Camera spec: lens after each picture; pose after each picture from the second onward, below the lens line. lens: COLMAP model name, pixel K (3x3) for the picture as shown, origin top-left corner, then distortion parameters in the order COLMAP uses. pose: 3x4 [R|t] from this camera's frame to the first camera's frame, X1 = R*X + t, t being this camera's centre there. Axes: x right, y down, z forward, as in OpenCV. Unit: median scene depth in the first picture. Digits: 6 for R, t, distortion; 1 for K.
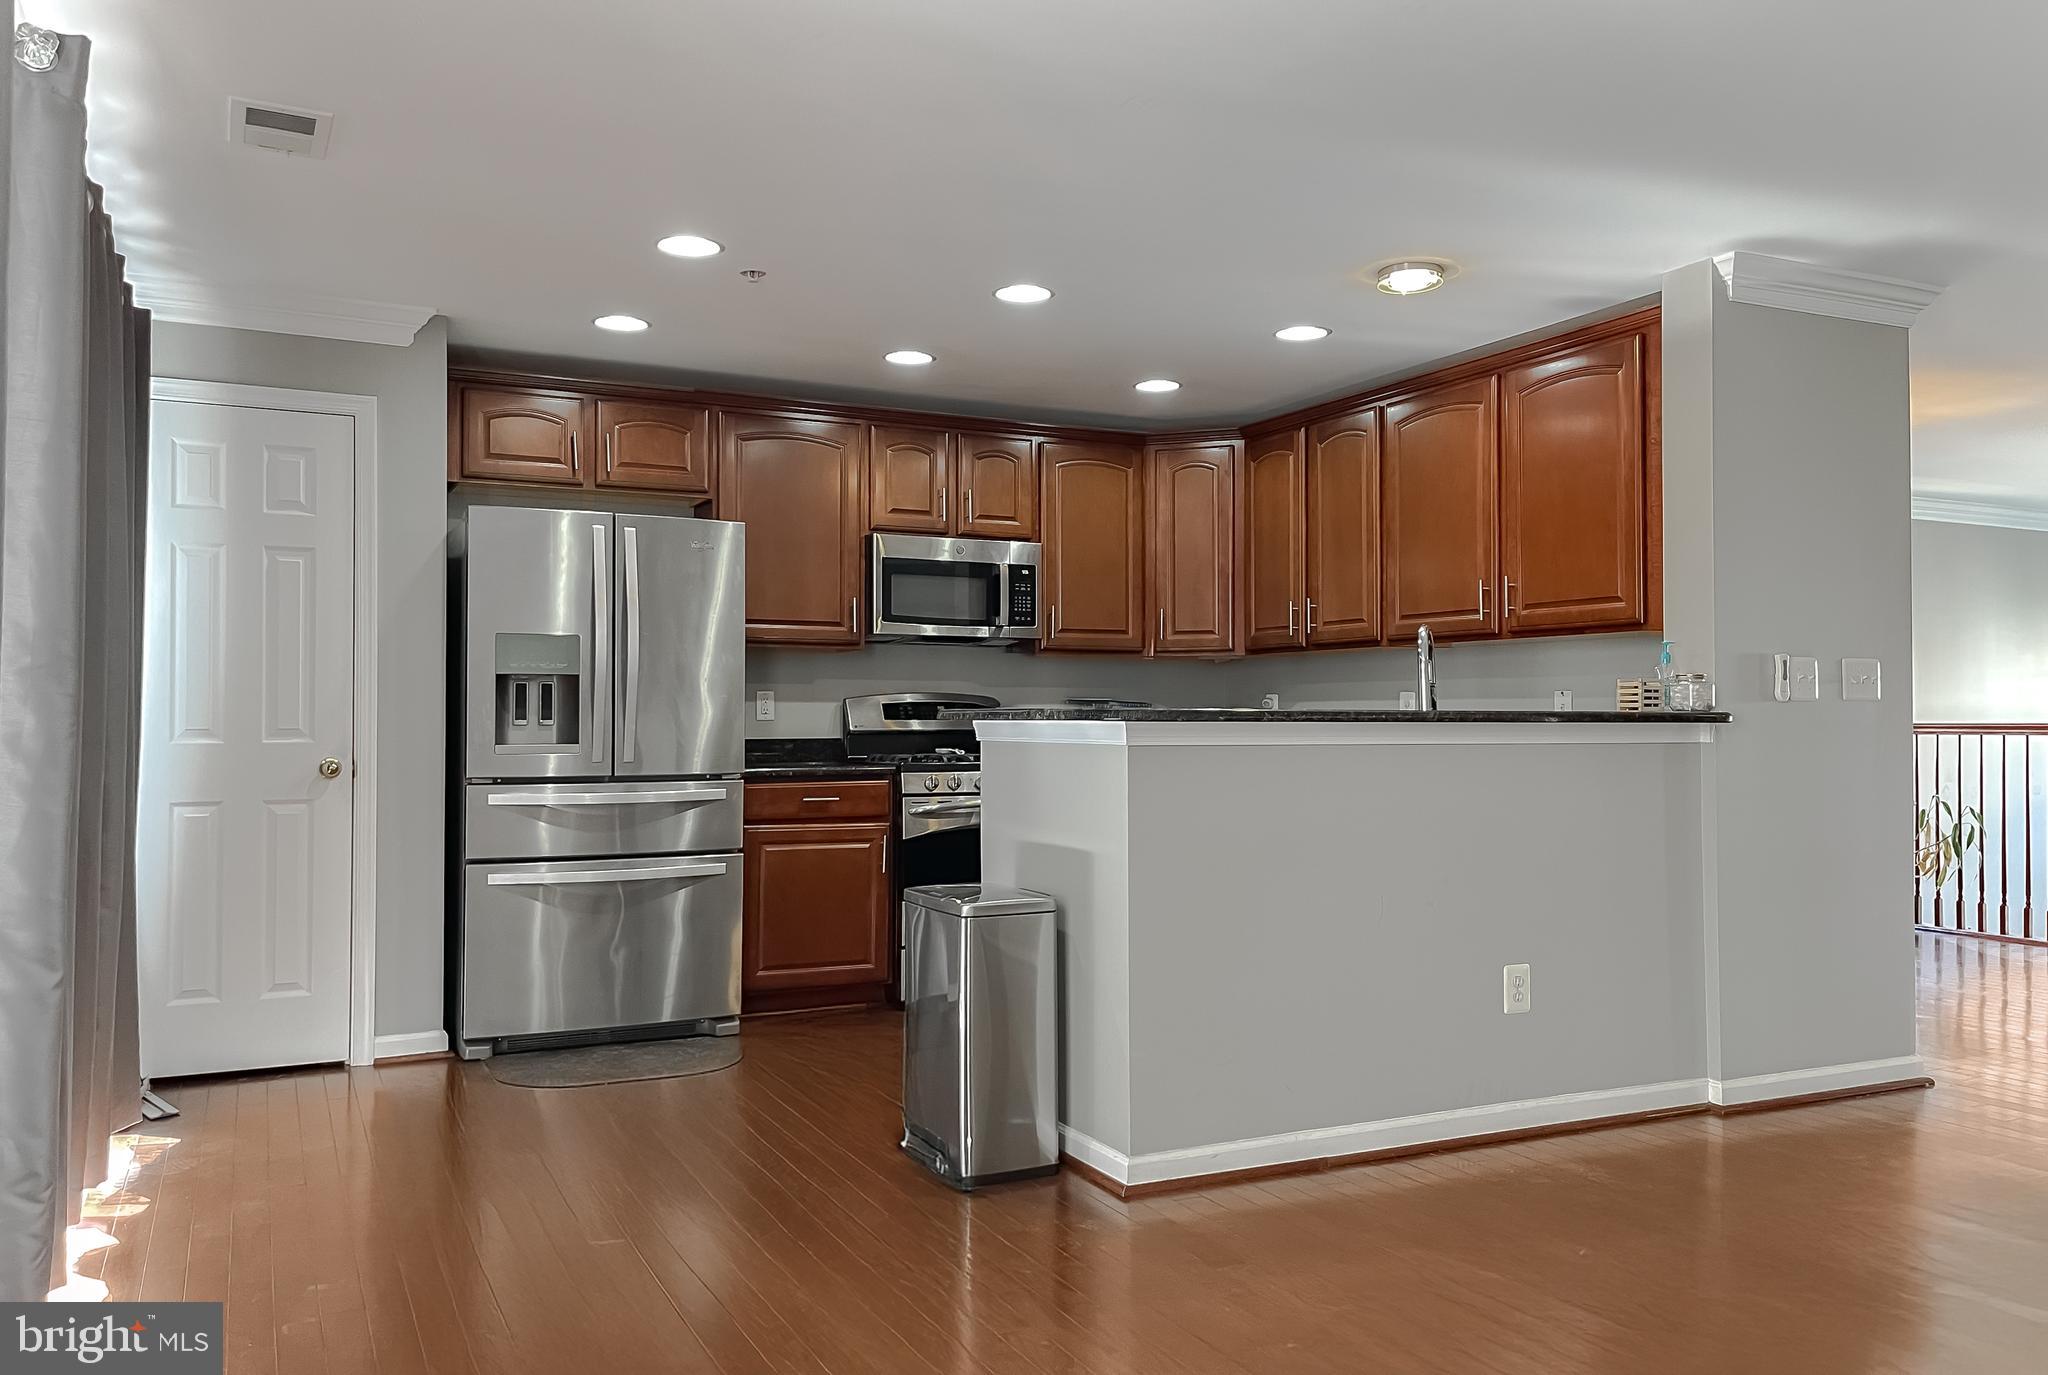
lens RADIAL K [[1553.9, 0, 1024.0], [0, 1553.9, 687.5], [0, 0, 1]] dist [0.094493, -0.097467]
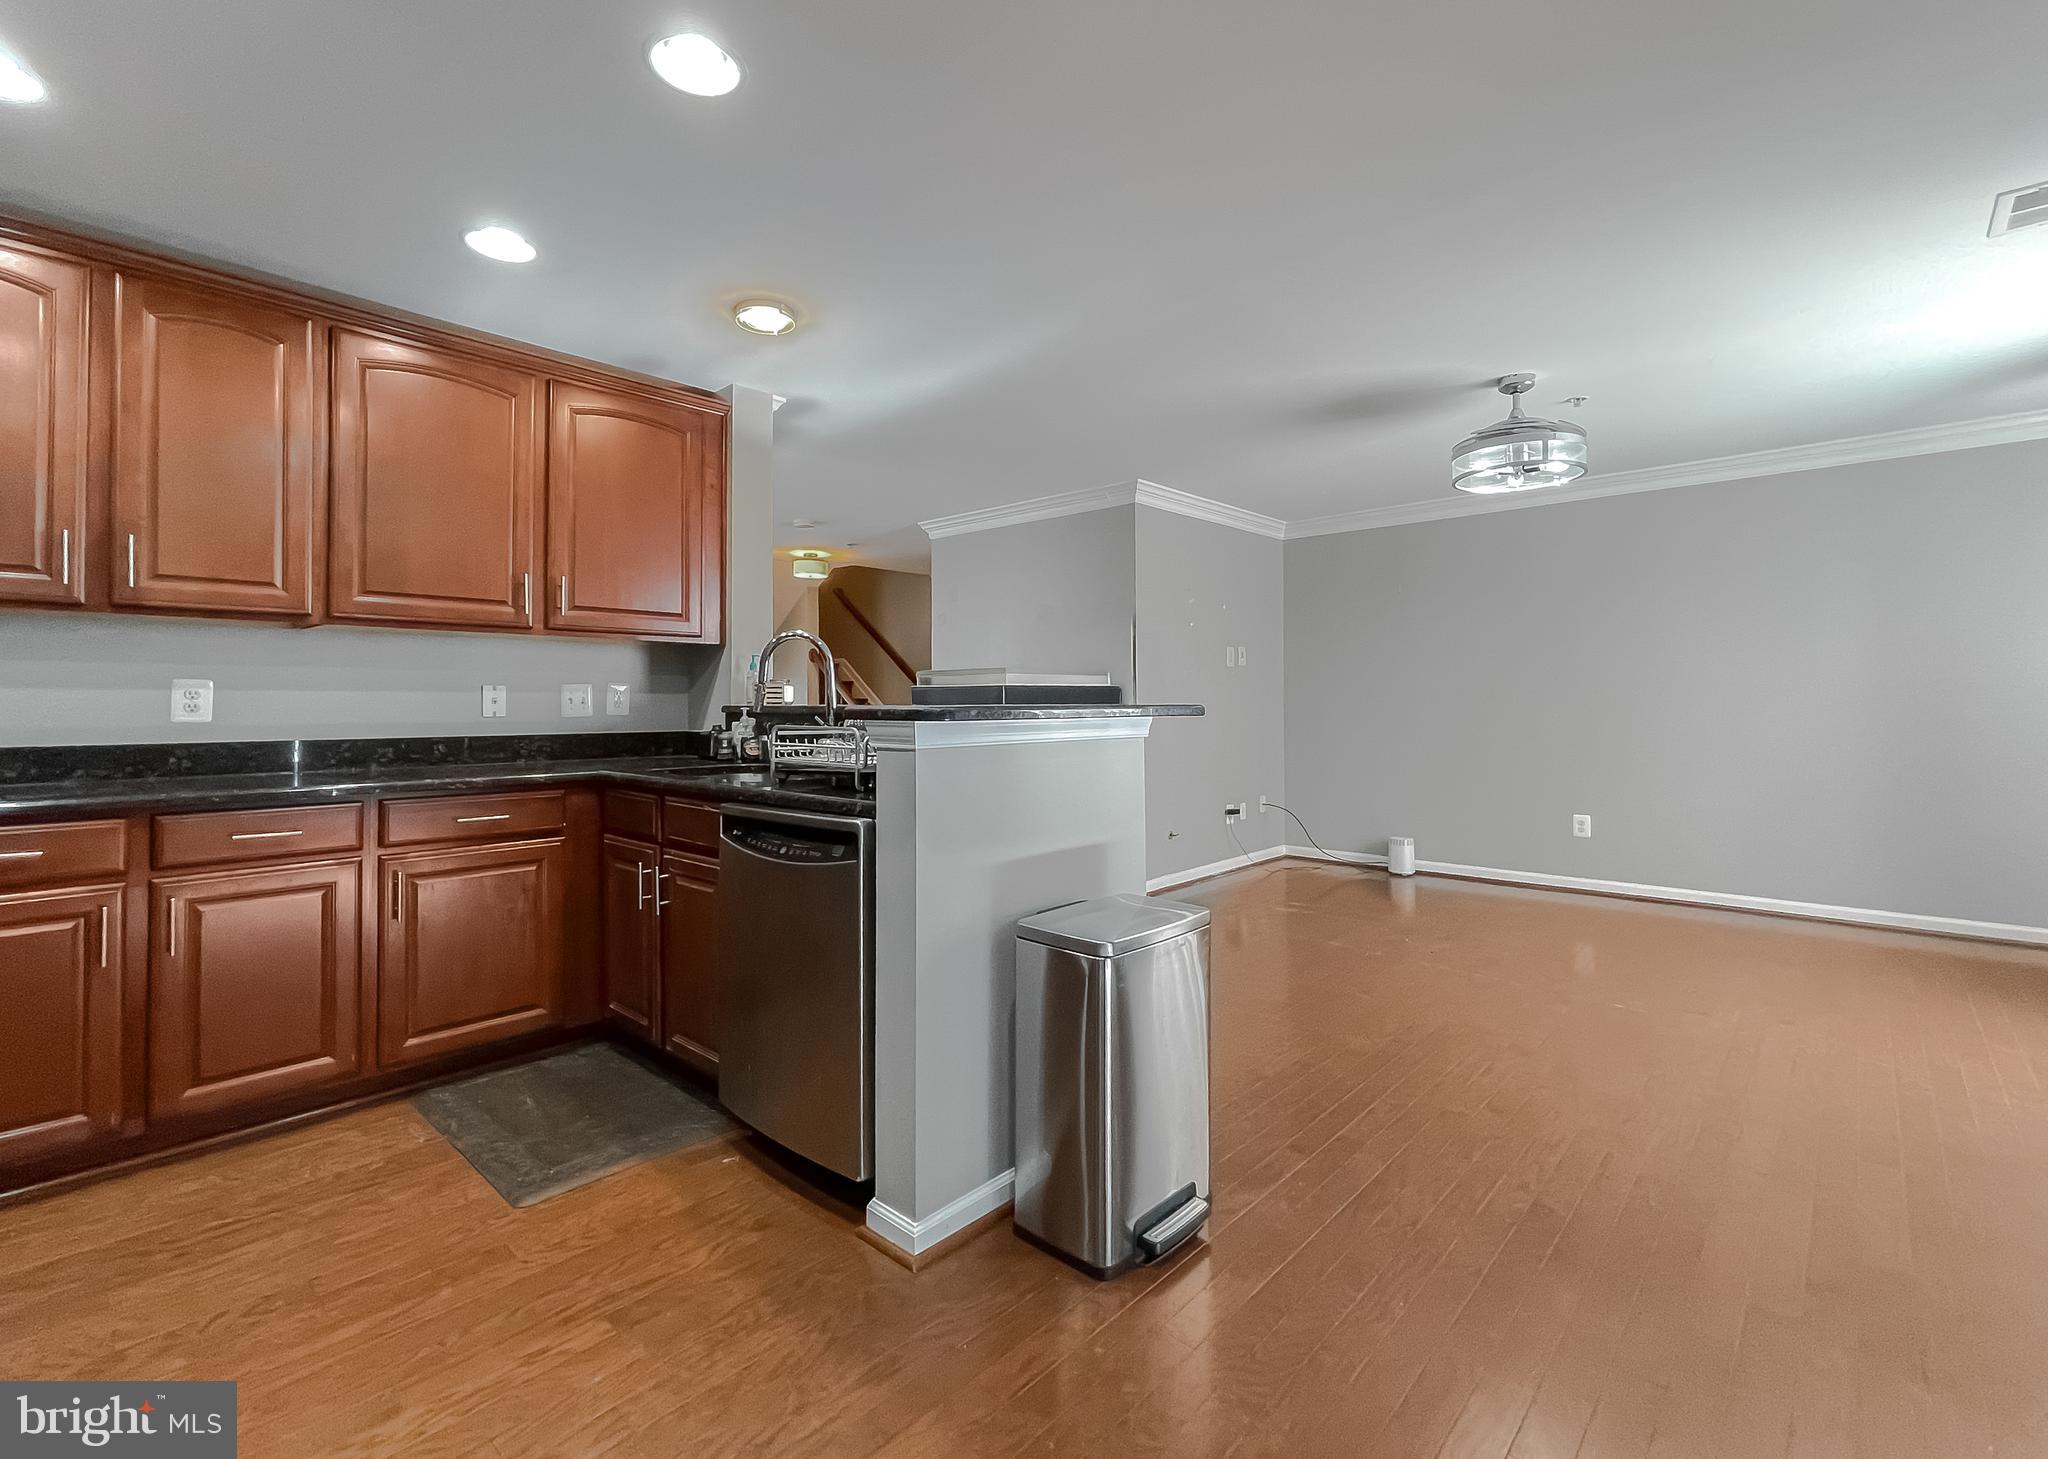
lens RADIAL K [[914.7, 0, 1028.8], [0, 914.7, 685.3], [0, 0, 1]] dist [0.000575, 0.000311]
pose [[-0.360170, 0.011540, 0.932815, -0.374055], [-0.019961, 0.999599, -0.020073, 0.008142], [-0.932673, -0.025849, -0.359796, 0.918724]]
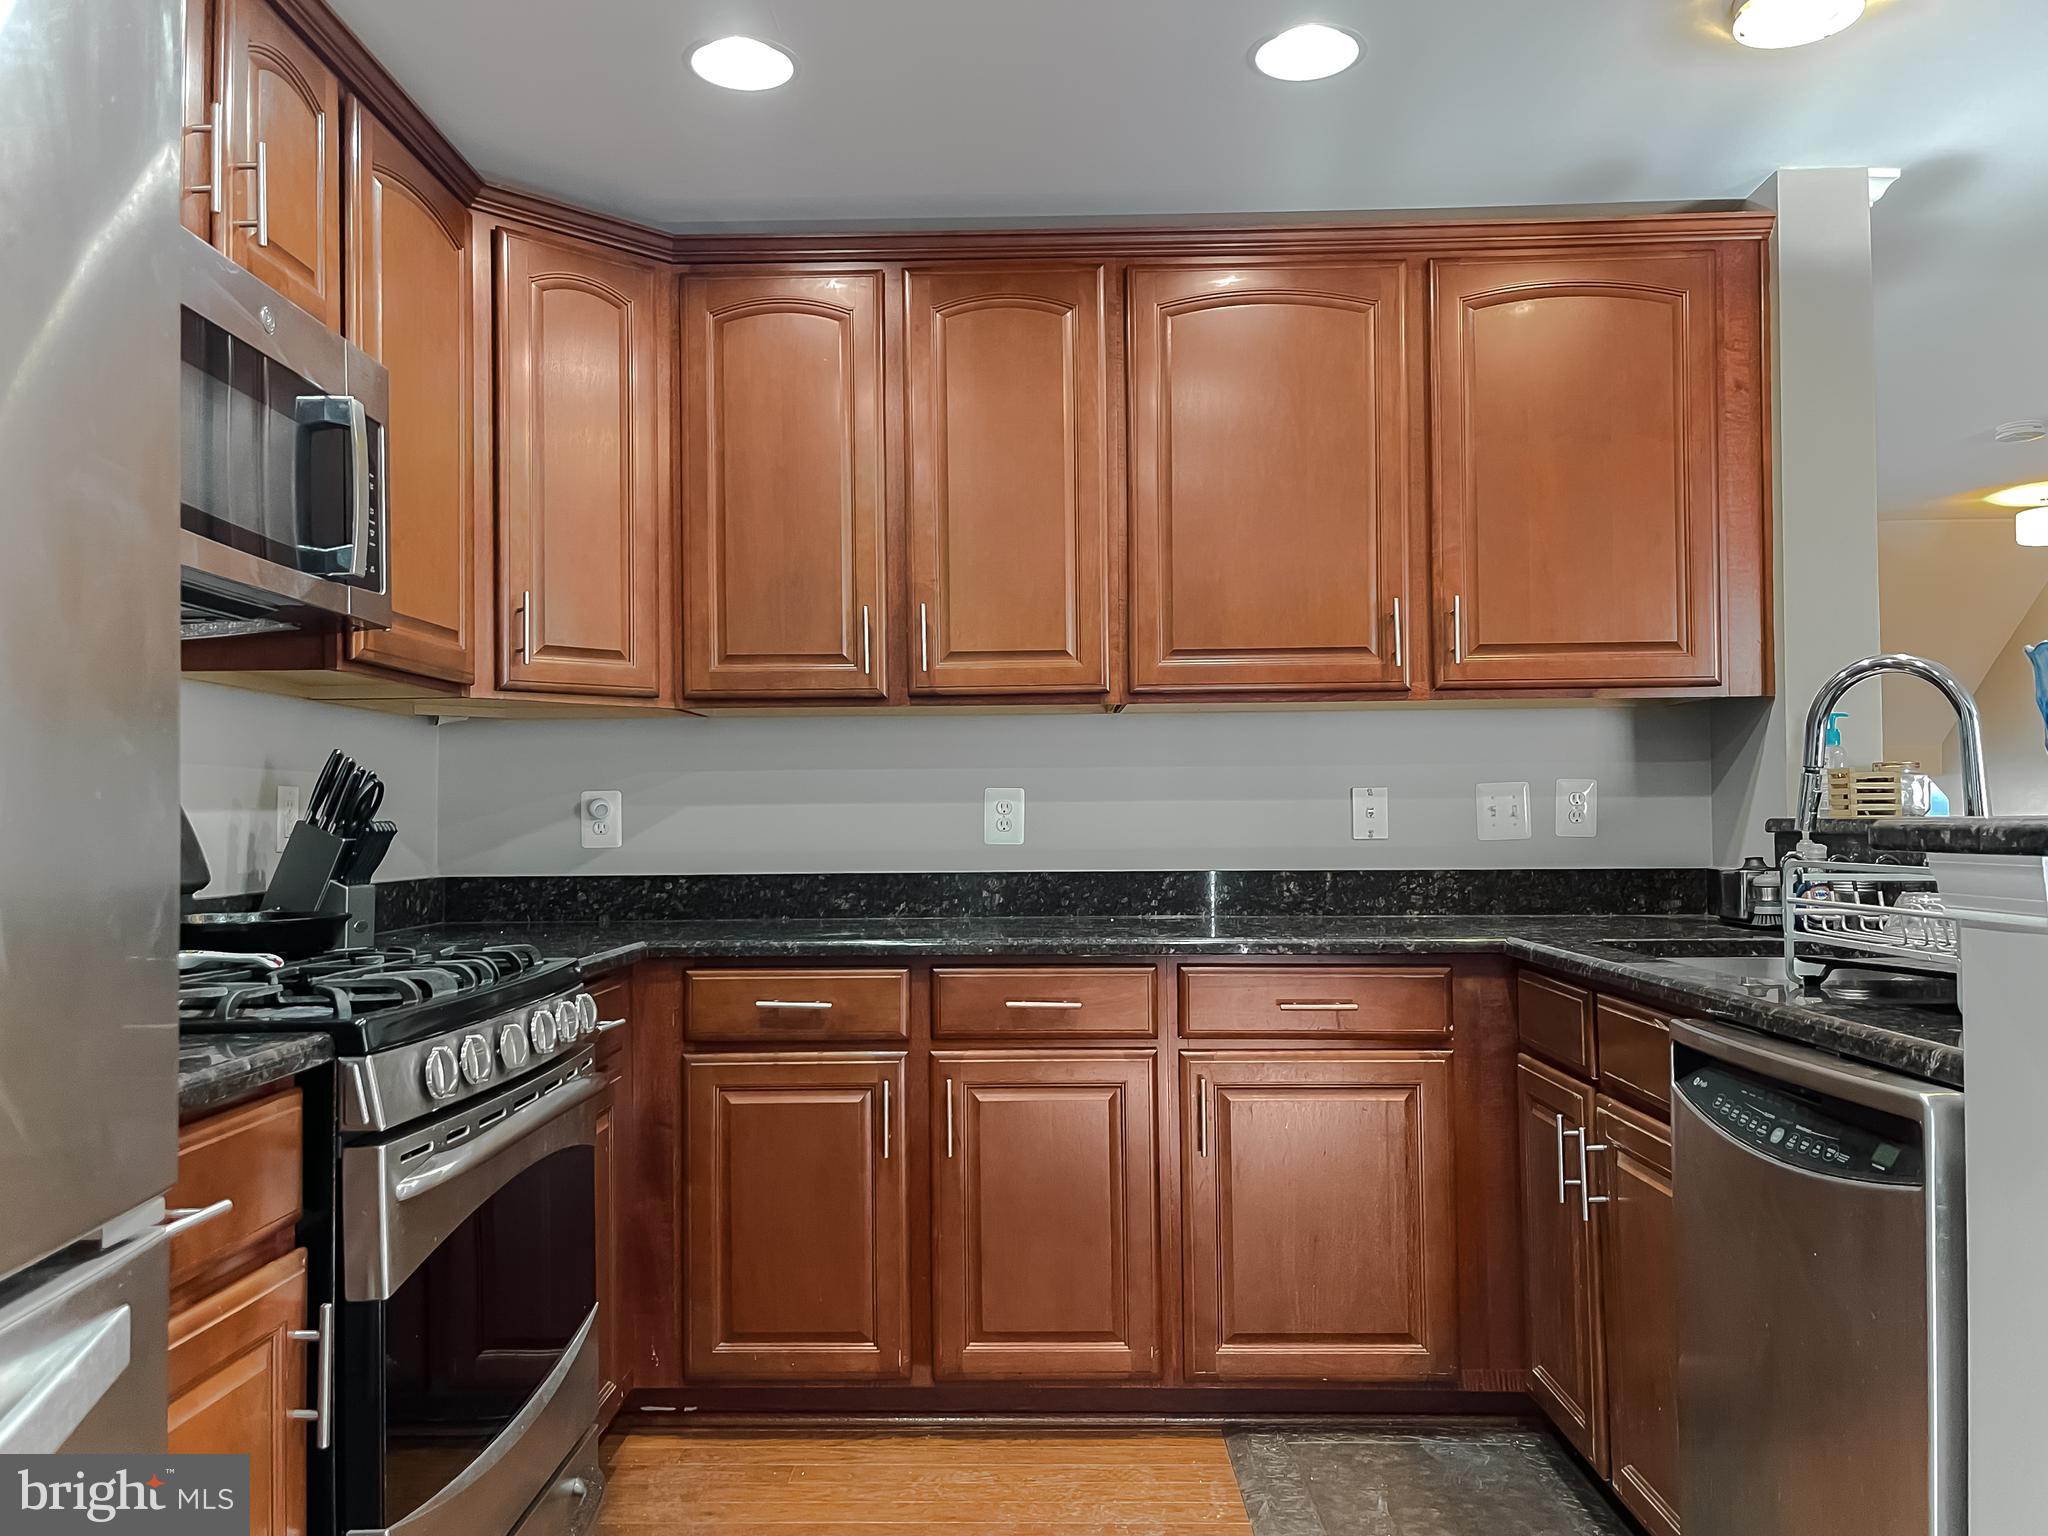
lens RADIAL K [[1583.2, 0, 1021.1], [0, 1583.2, 780.8], [0, 0, 1]] dist [0.085558, -0.113534]
pose [[0.465679, 0.011257, 0.884882, -0.314222], [-0.005851, 0.999936, -0.009642, 0.007341], [-0.884934, -0.000687, 0.465715, 0.854062]]
